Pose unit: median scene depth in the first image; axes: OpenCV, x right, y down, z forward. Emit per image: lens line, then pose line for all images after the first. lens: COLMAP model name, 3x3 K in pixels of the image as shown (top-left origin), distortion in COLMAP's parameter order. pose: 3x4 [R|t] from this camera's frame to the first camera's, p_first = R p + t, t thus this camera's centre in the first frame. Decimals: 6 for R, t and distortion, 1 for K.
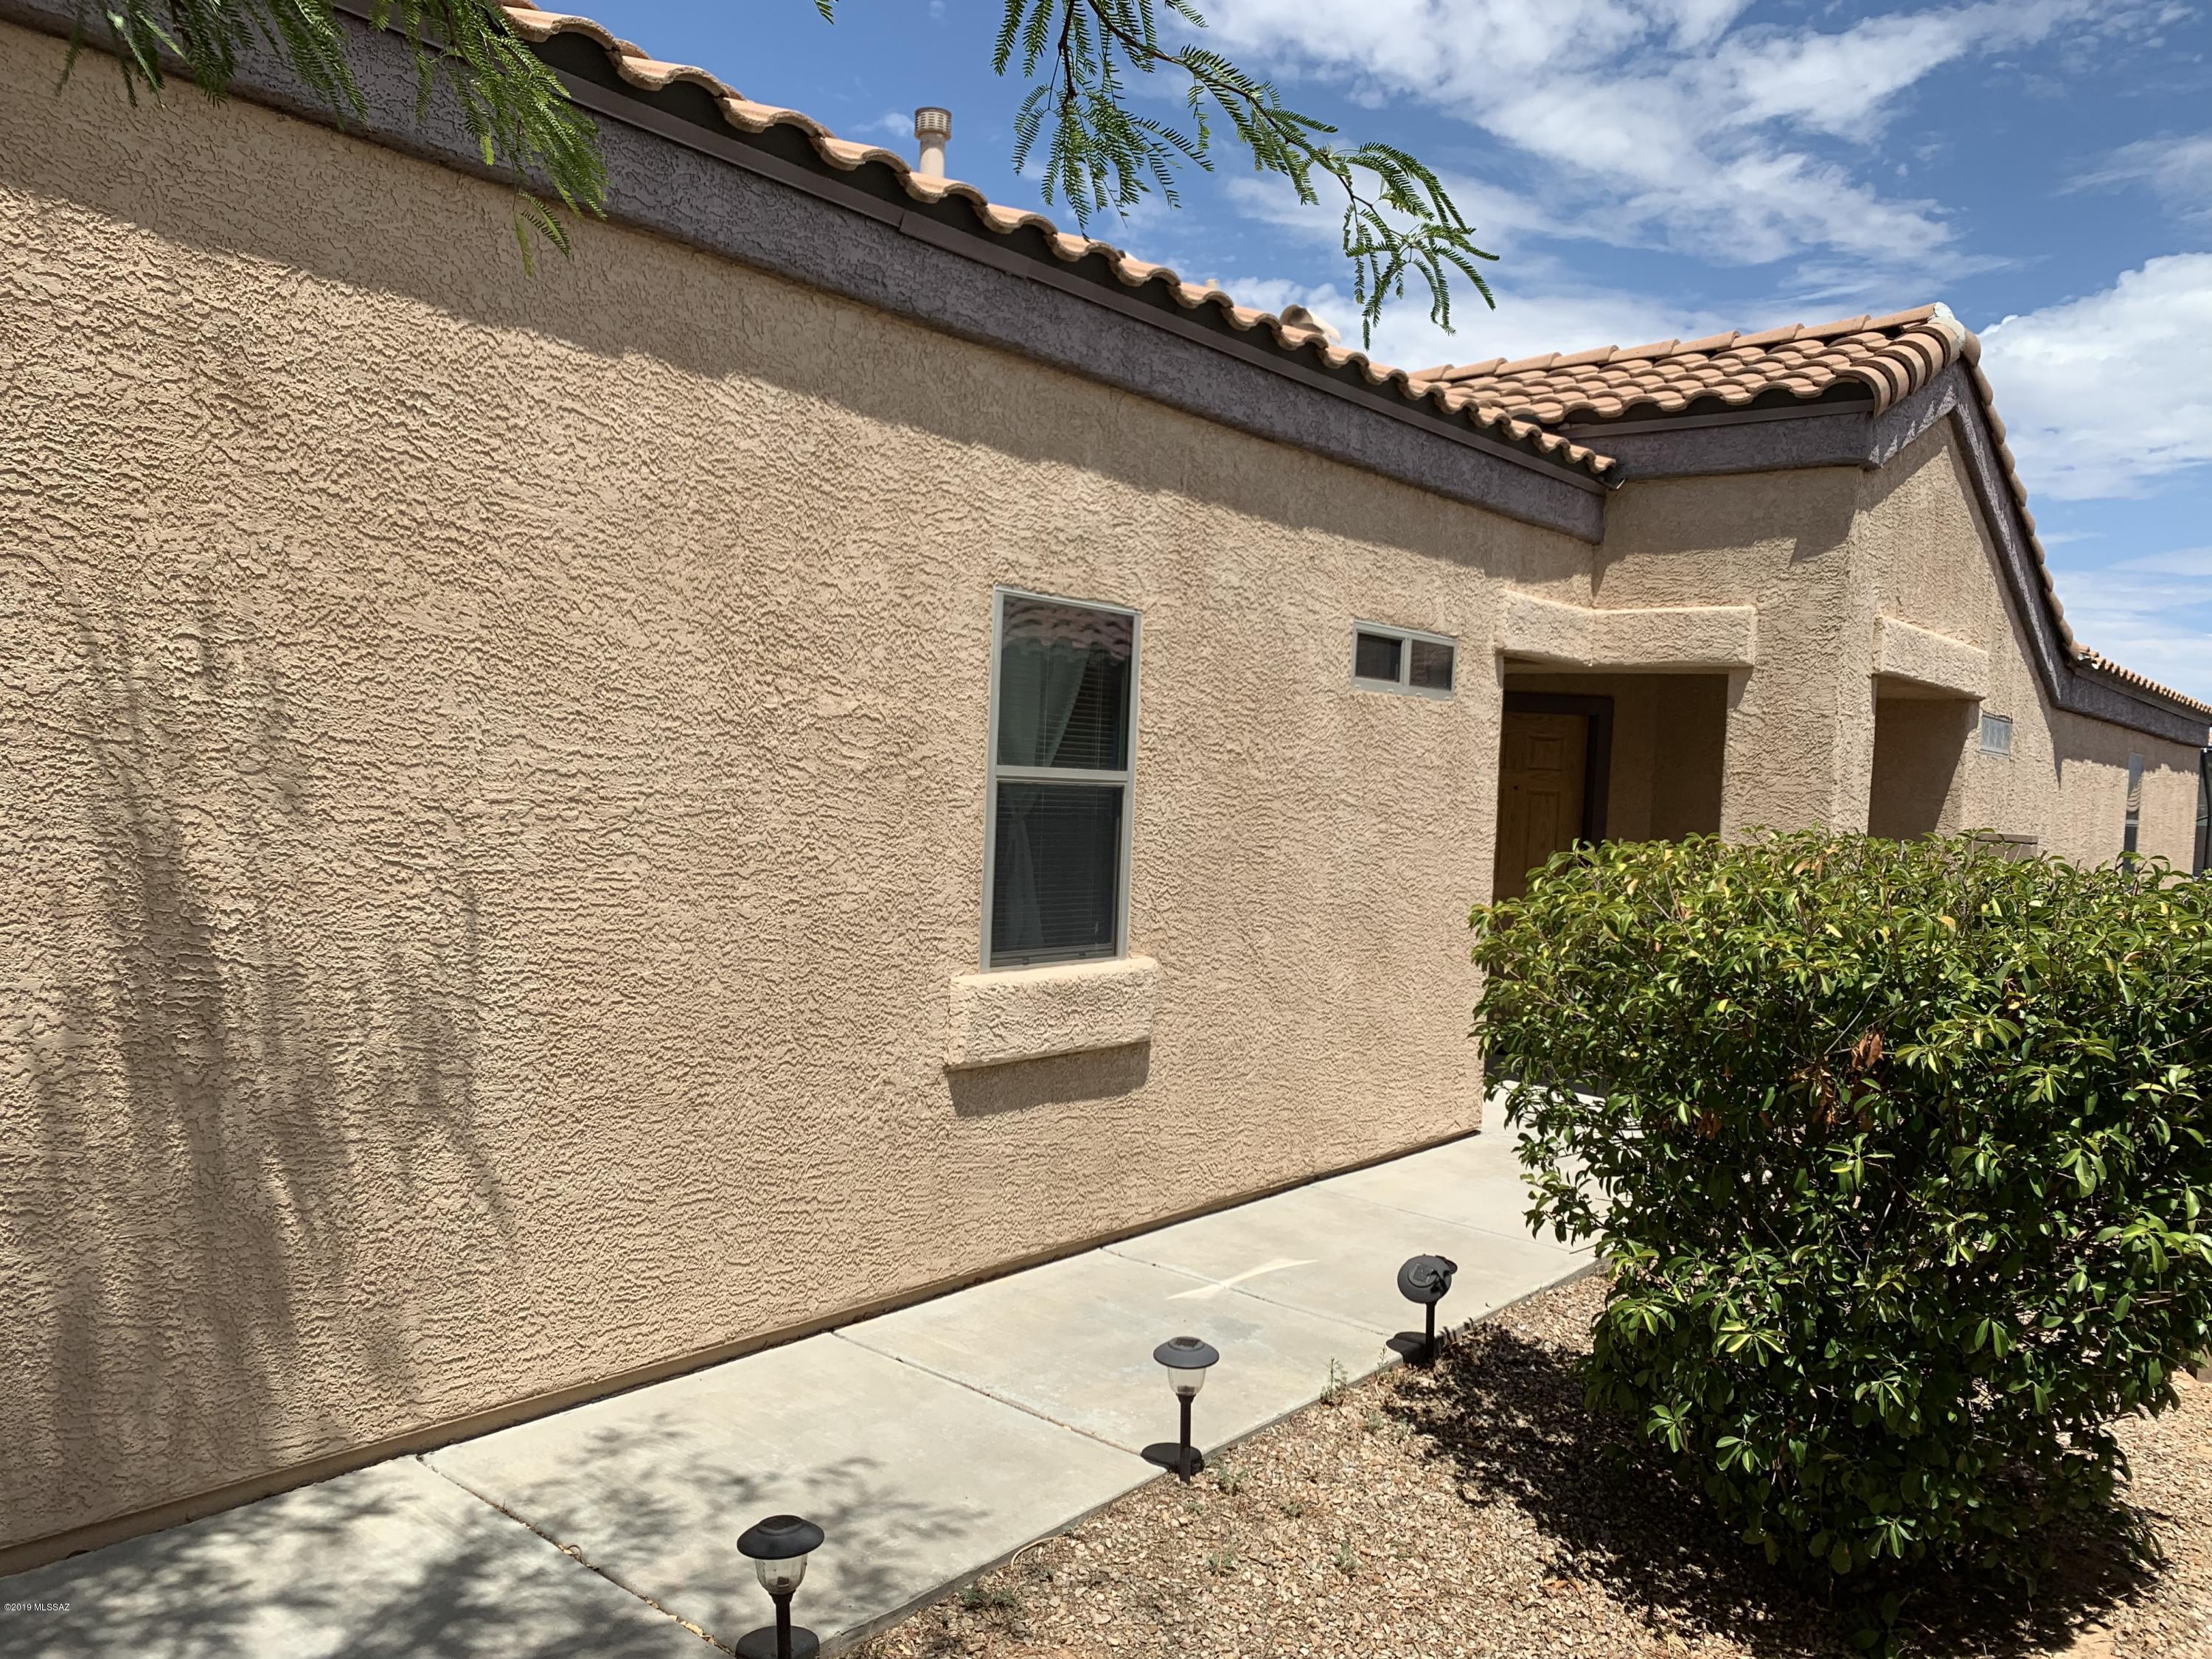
lens RADIAL K [[1676.3, 0, 1106.0], [0, 1676.3, 829.5], [0, 0, 1]] dist [0.054983, -0.054824]
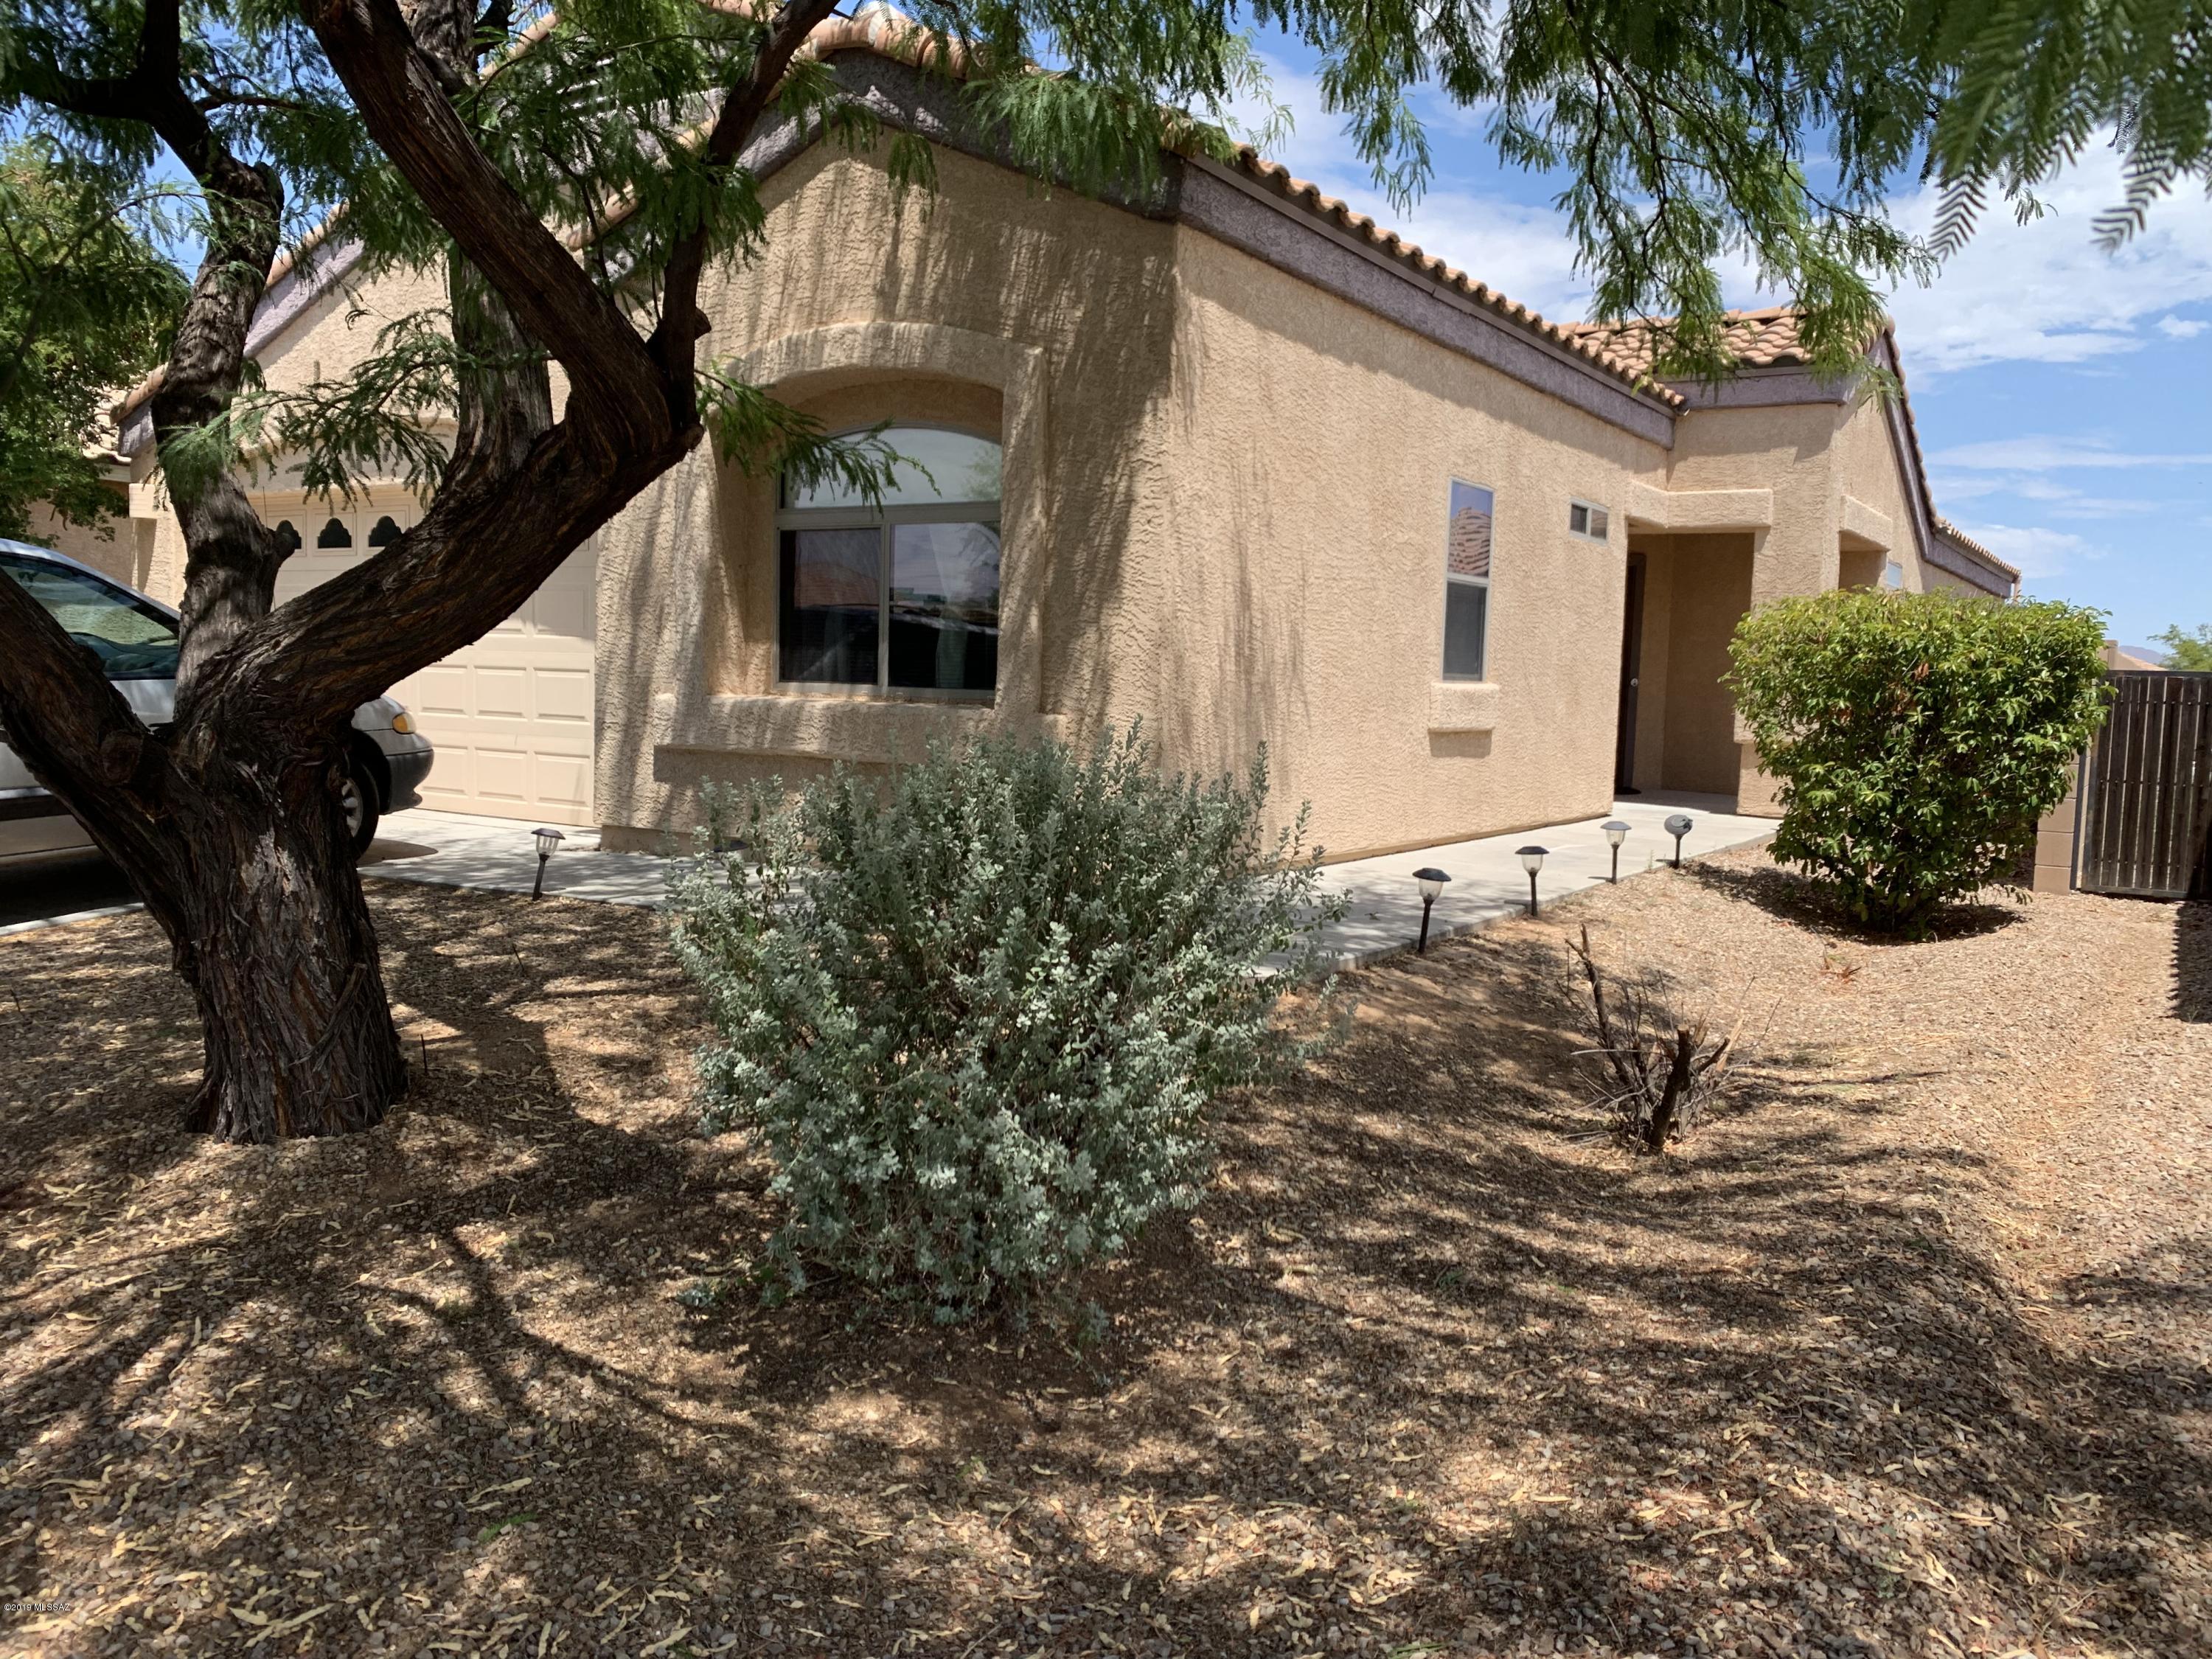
lens RADIAL K [[1744.3, 0, 1106.0], [0, 1744.3, 829.5], [0, 0, 1]] dist [0.080320, -0.126258]
pose [[0.992576, -0.025497, 0.118925, -0.593144], [0.019657, 0.998554, 0.050026, 0.125129], [-0.120028, -0.047317, 0.991642, -0.796806]]
